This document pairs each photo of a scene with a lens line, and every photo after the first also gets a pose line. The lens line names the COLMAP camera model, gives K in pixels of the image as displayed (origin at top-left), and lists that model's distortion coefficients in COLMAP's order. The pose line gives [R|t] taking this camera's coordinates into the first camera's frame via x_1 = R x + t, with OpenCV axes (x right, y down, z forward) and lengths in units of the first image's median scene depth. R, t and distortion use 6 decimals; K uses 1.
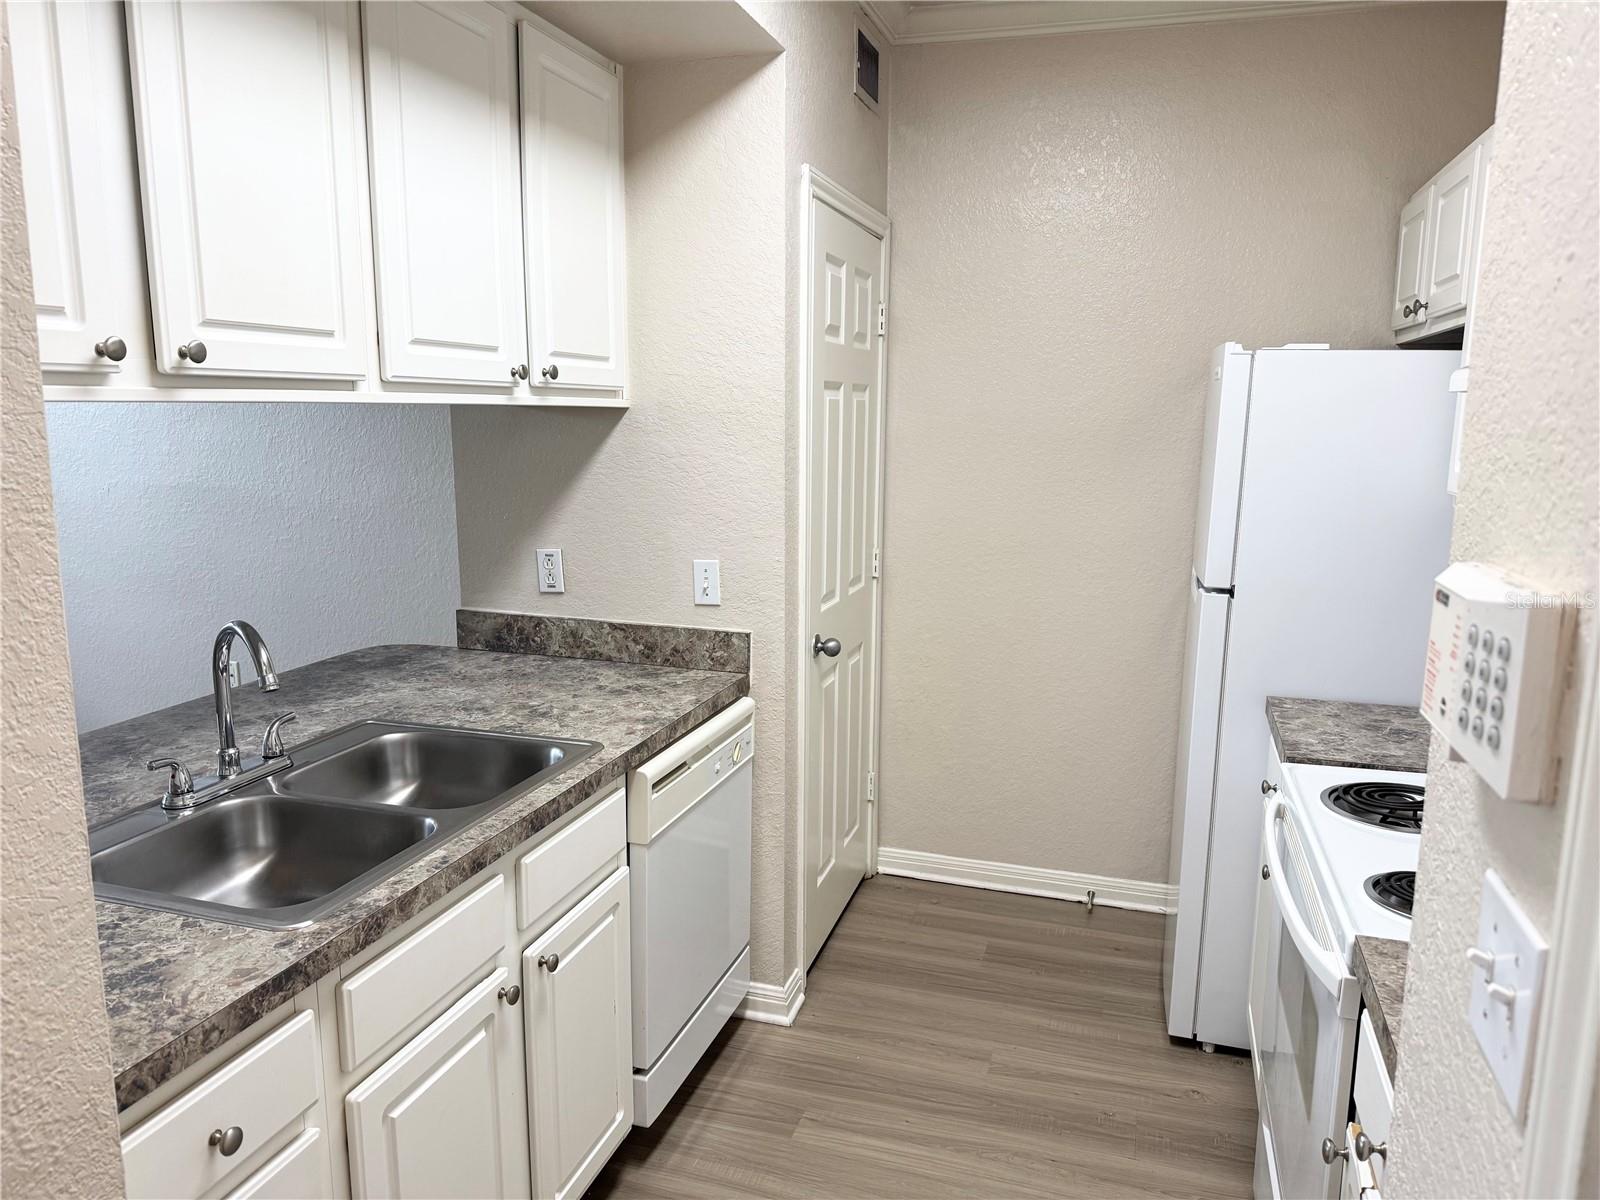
lens RADIAL K [[1115.9, 0, 796.8], [0, 1115.9, 606.7], [0, 0, 1]] dist [0.130751, -0.211553]
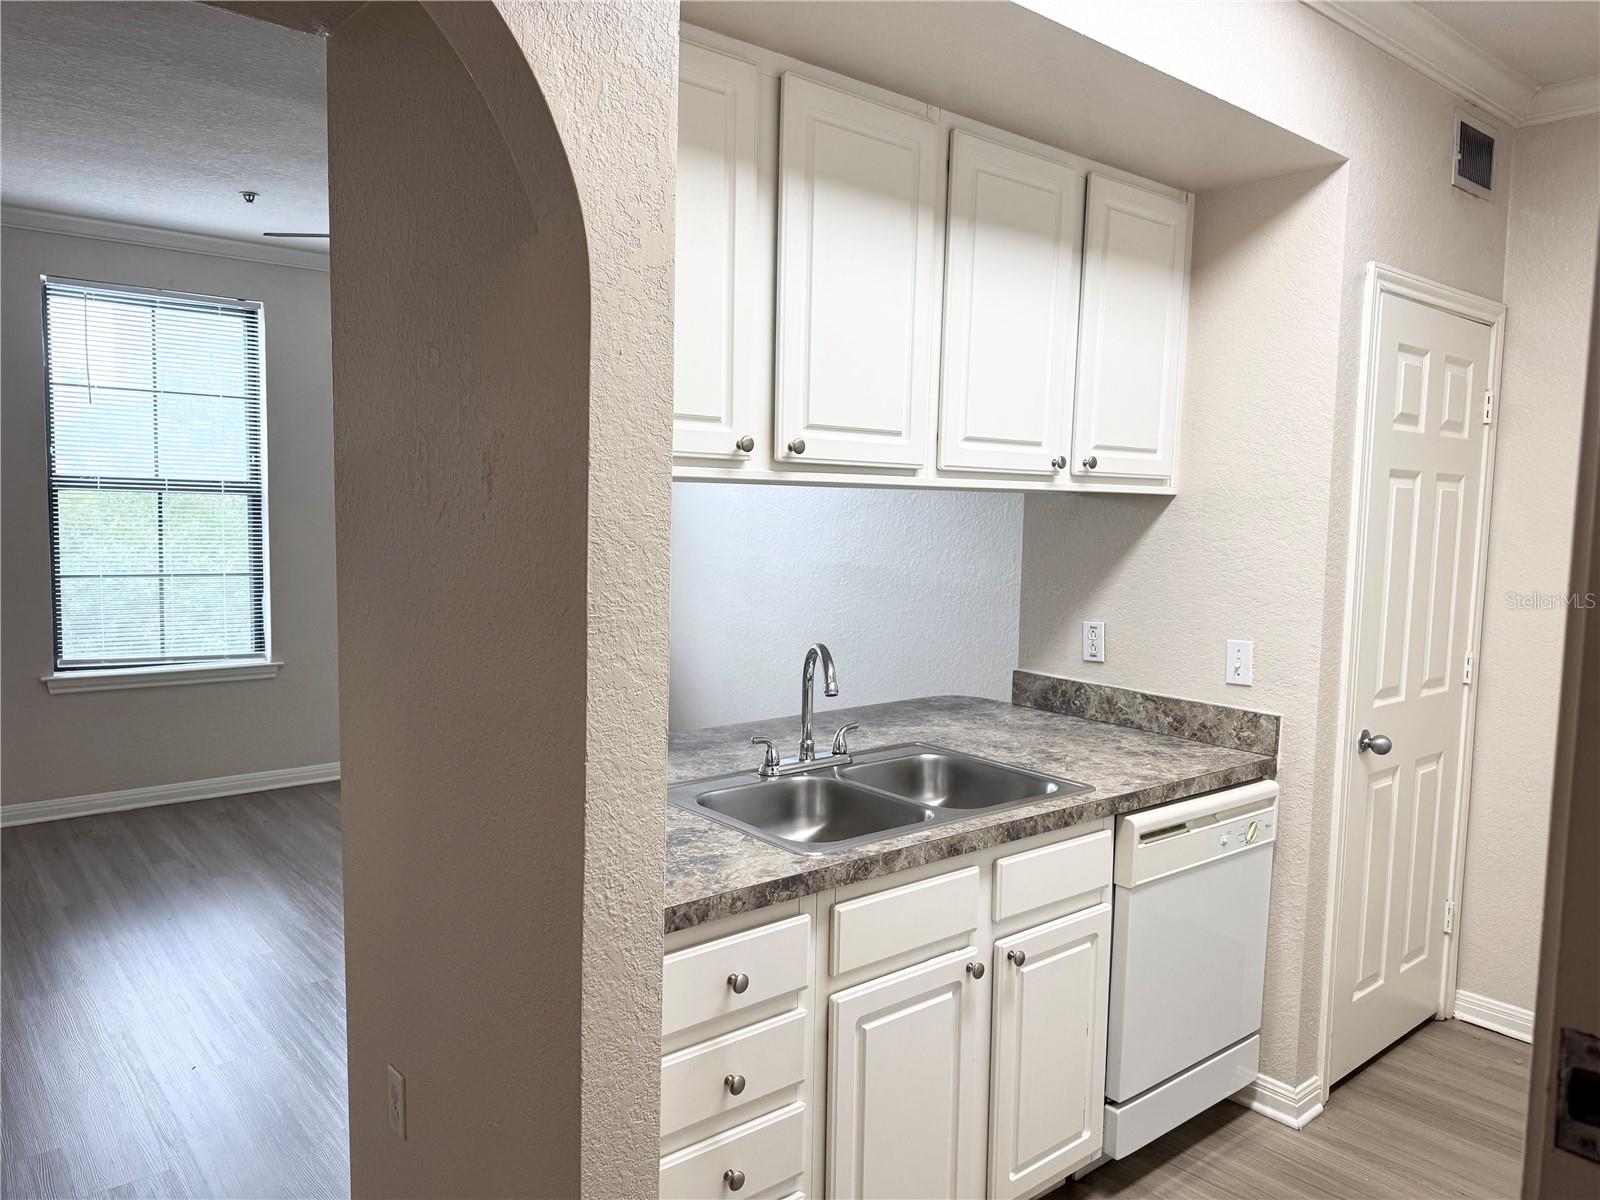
lens RADIAL K [[1115.9, 0, 796.8], [0, 1115.9, 606.7], [0, 0, 1]] dist [0.130751, -0.211553]
pose [[0.841760, 0.059672, -0.536544, 0.145582], [-0.109536, 0.992078, -0.061511, 0.039162], [0.528622, 0.110549, 0.841628, -0.105014]]
